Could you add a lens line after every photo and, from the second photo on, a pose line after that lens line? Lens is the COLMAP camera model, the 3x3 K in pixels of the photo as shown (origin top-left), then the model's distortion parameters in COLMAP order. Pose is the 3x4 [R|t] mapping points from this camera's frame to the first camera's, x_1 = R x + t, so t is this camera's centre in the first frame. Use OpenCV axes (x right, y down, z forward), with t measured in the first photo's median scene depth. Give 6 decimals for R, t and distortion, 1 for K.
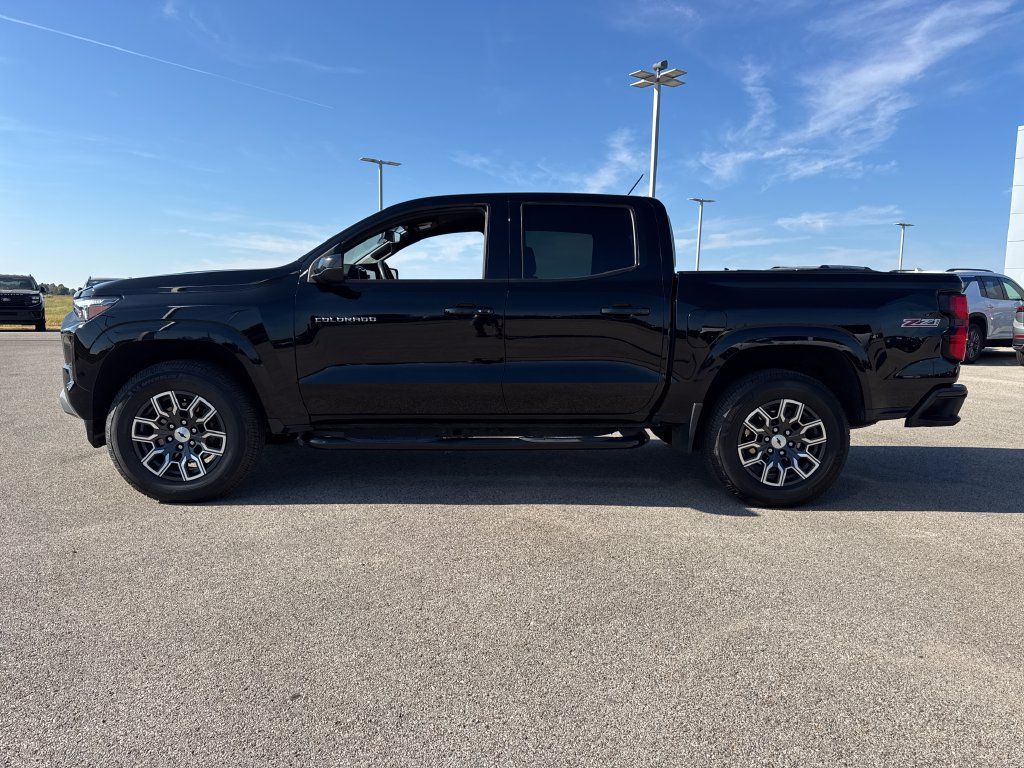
lens RADIAL K [[724.4, 0, 508.0], [0, 724.4, 389.4], [0, 0, 1]] dist [0.031846, -0.025661]
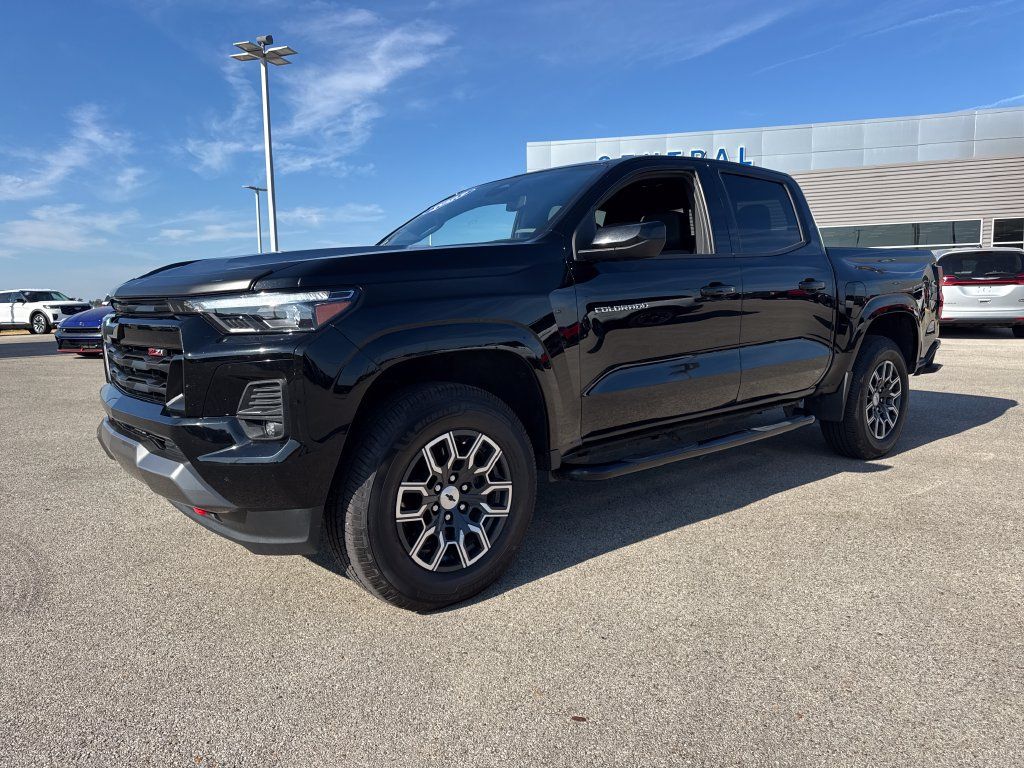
lens RADIAL K [[730.9, 0, 512.0], [0, 730.9, 384.0], [0, 0, 1]] dist [0.001114, -0.004346]
pose [[0.792741, -0.108105, 0.599896, -0.754489], [0.107233, 0.993533, 0.037337, -0.054269], [-0.600052, 0.034730, 0.799207, 0.431067]]
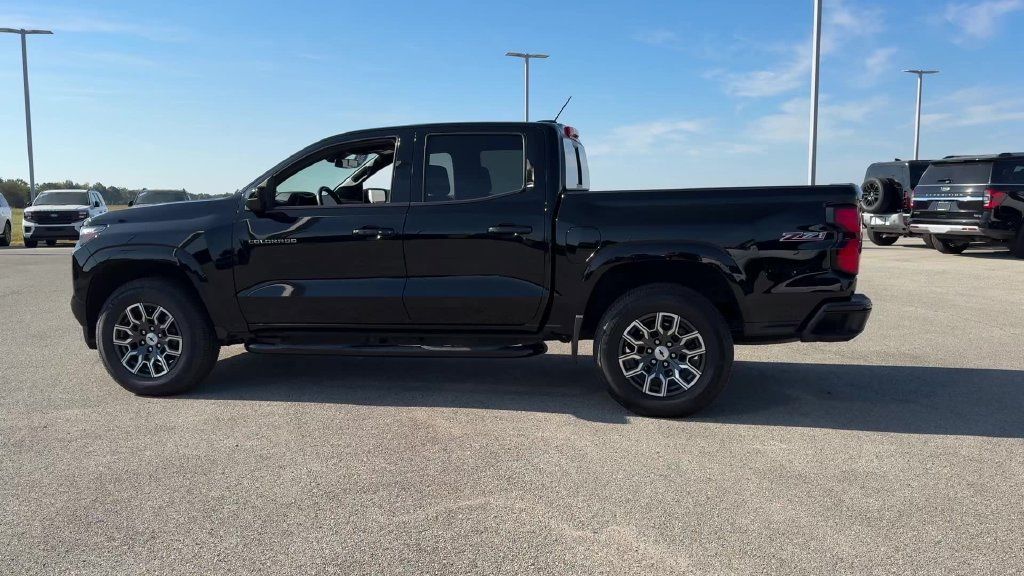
lens RADIAL K [[835.6, 0, 512.0], [0, 835.6, 288.0], [0, 0, 1]] dist [0.096545, -0.162678]
pose [[0.968592, -0.002450, -0.248644, 0.462632], [-0.001916, 0.999848, -0.017314, 0.000623], [0.248648, 0.017247, 0.968440, -0.202041]]
